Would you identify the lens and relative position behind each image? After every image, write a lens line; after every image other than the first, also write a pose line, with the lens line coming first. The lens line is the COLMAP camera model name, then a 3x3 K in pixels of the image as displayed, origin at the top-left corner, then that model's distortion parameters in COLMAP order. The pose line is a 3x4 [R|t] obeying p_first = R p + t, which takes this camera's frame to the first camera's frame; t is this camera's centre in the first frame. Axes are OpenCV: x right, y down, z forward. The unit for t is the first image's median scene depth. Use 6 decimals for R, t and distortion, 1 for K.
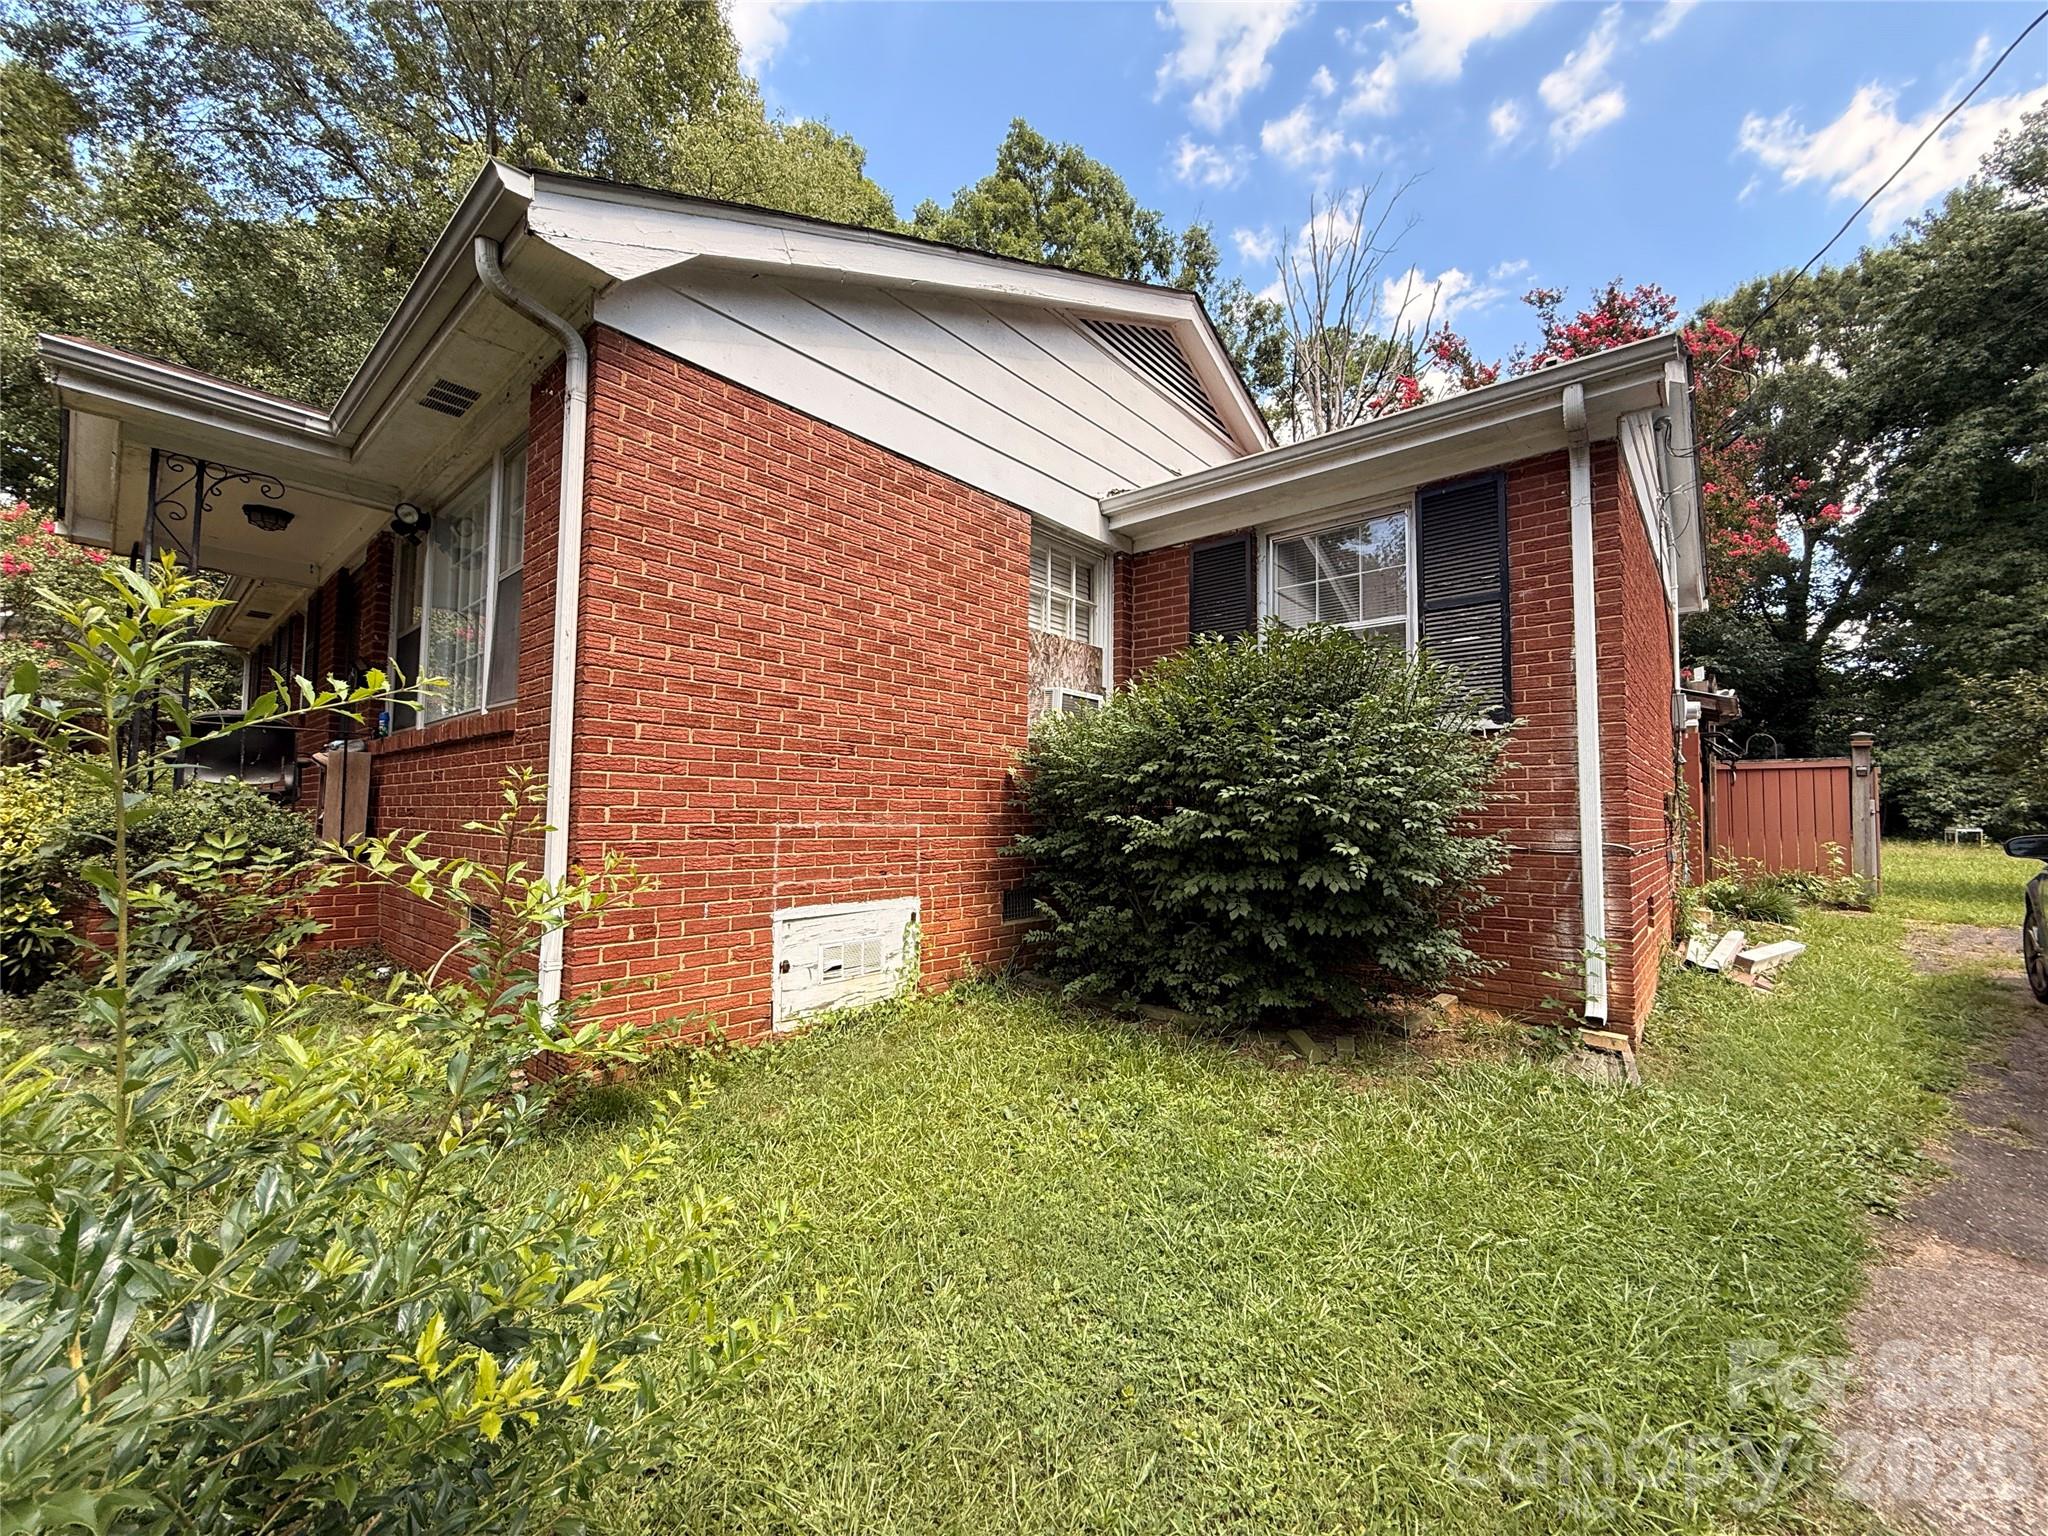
lens RADIAL K [[822.0, 0, 1024.0], [0, 822.0, 768.0], [0, 0, 1]] dist [-0.001813, -0.000450]
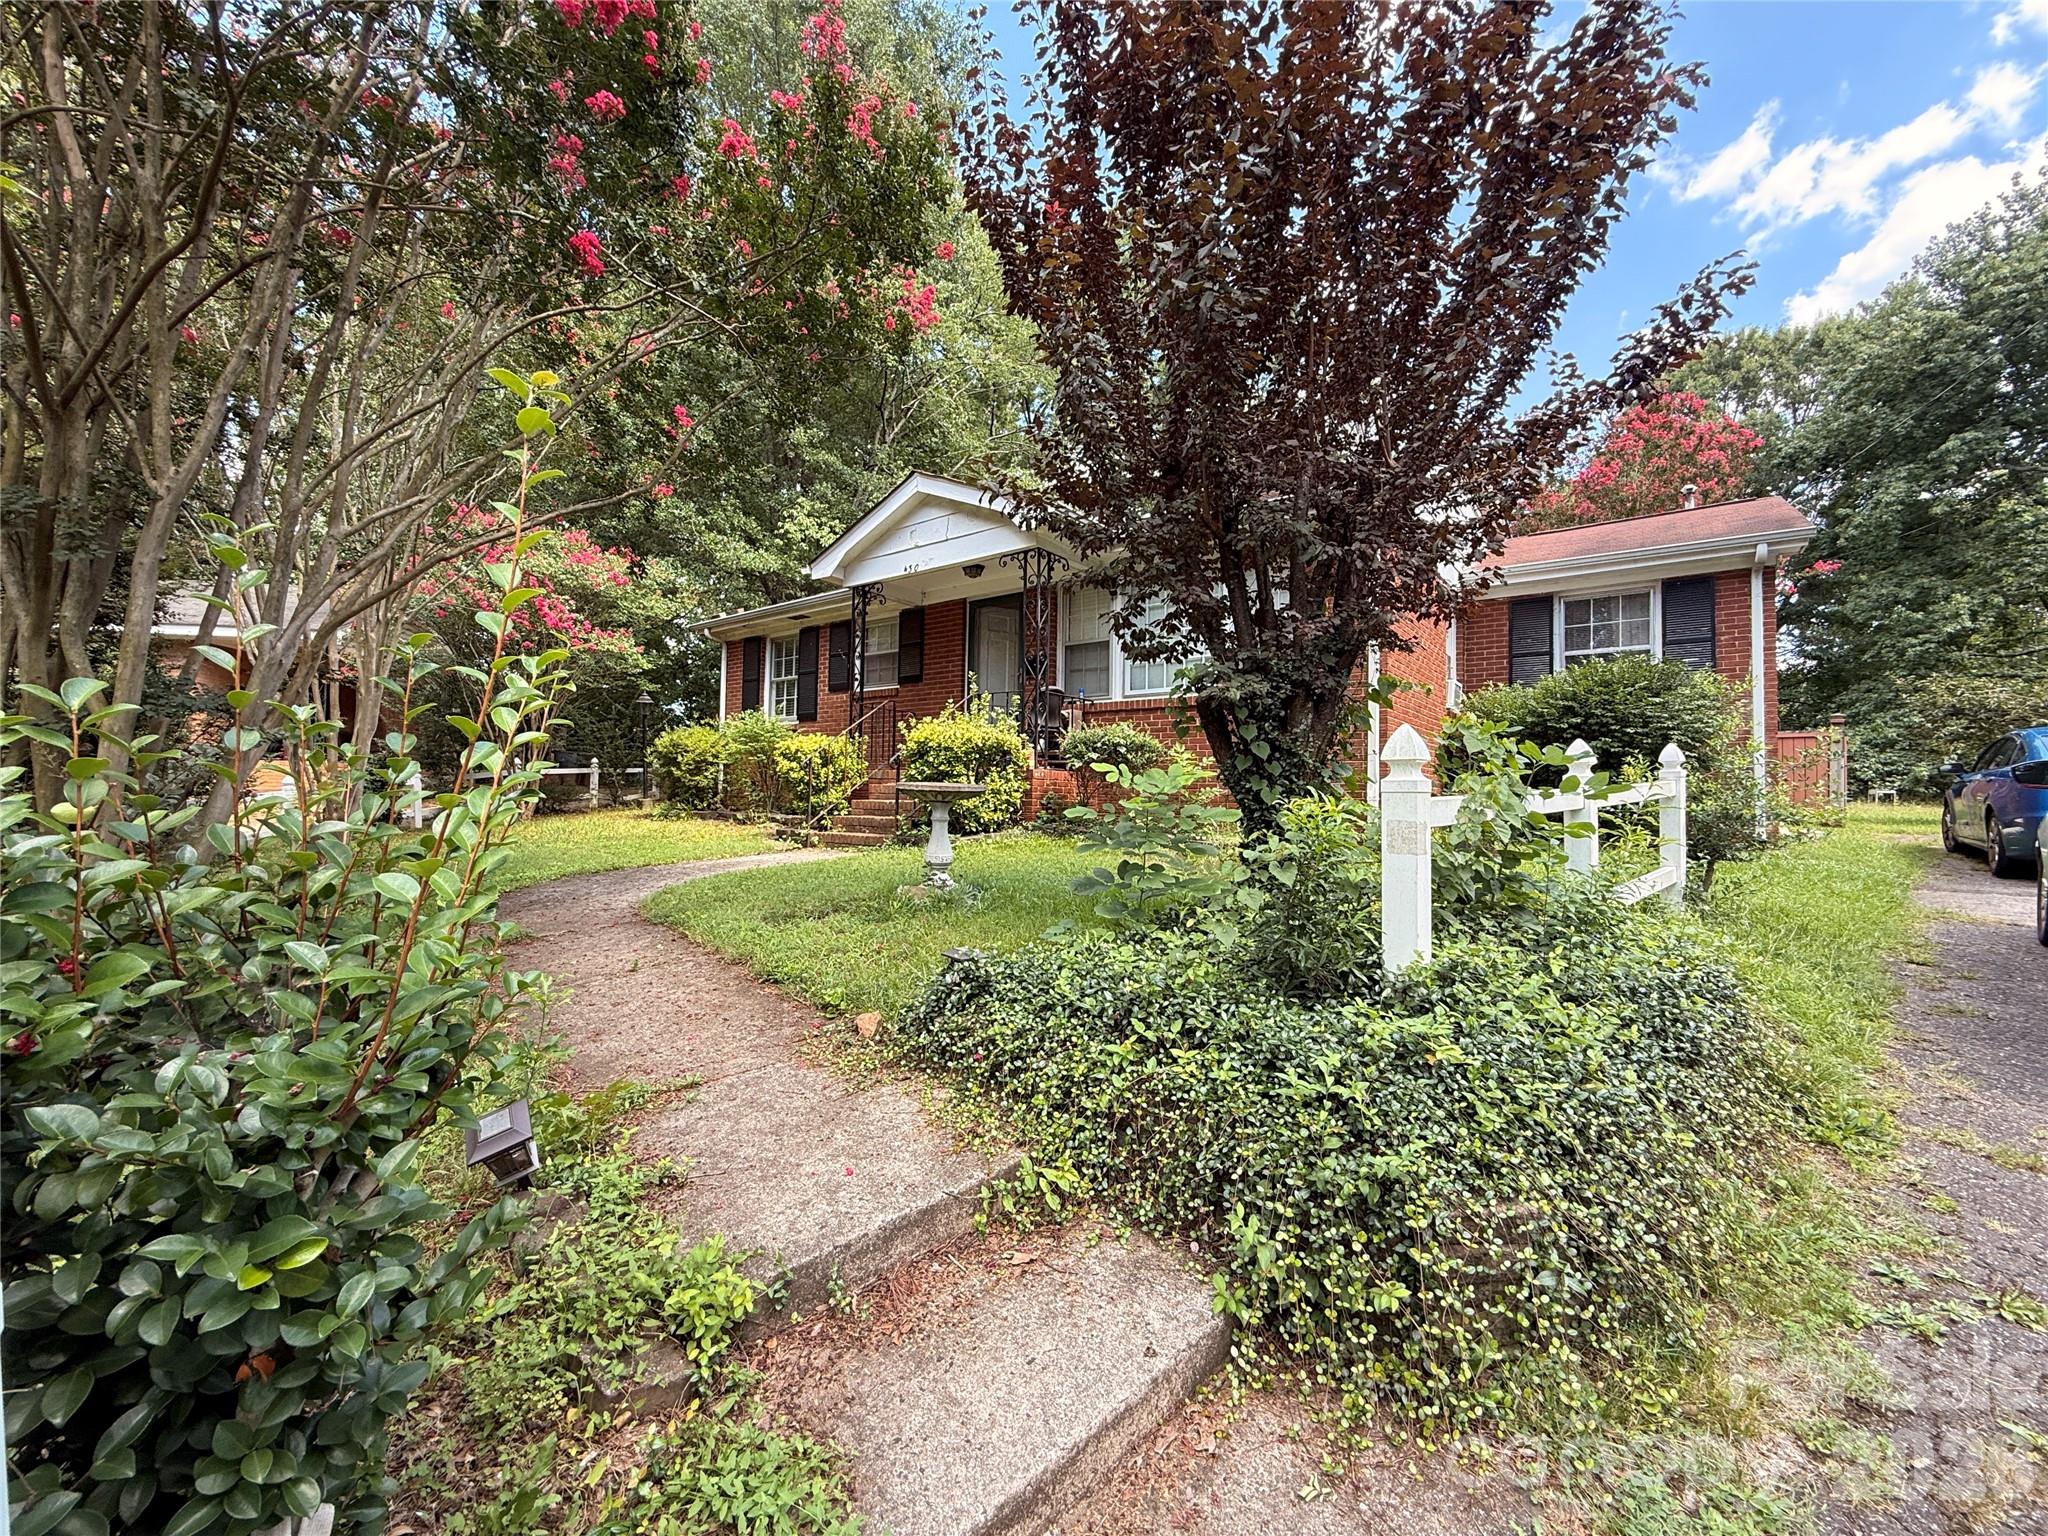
lens RADIAL K [[819.5, 0, 1024.0], [0, 819.5, 768.0], [0, 0, 1]] dist [-0.000243, 0.000205]
pose [[0.998110, 0.009457, 0.060725, -0.281677], [-0.011047, 0.999604, 0.025892, 0.016742], [-0.060456, -0.026514, 0.997819, -0.208800]]
